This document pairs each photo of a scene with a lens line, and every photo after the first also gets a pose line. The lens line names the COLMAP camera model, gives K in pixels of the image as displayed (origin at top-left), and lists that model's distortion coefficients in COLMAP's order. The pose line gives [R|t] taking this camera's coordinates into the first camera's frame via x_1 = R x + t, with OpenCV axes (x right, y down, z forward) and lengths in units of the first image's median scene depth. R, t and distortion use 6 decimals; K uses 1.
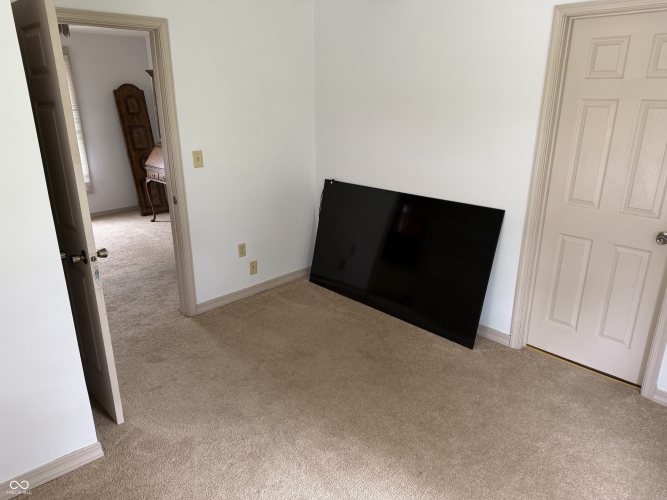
lens RADIAL K [[465.5, 0, 333.5], [0, 465.5, 250.0], [0, 0, 1]] dist [0.081746, -0.142257]
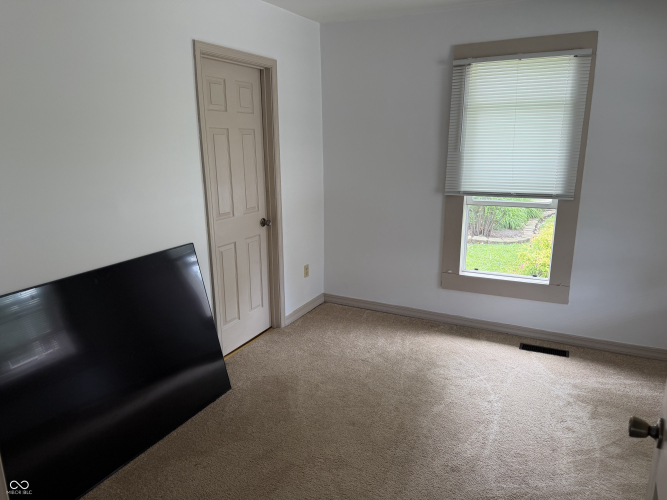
lens RADIAL K [[465.5, 0, 333.5], [0, 465.5, 250.0], [0, 0, 1]] dist [0.081746, -0.142257]
pose [[-0.329254, -0.213284, 0.919838, -0.645341], [0.310283, 0.895619, 0.318734, -0.303793], [-0.891805, 0.390355, -0.228708, 1.036167]]
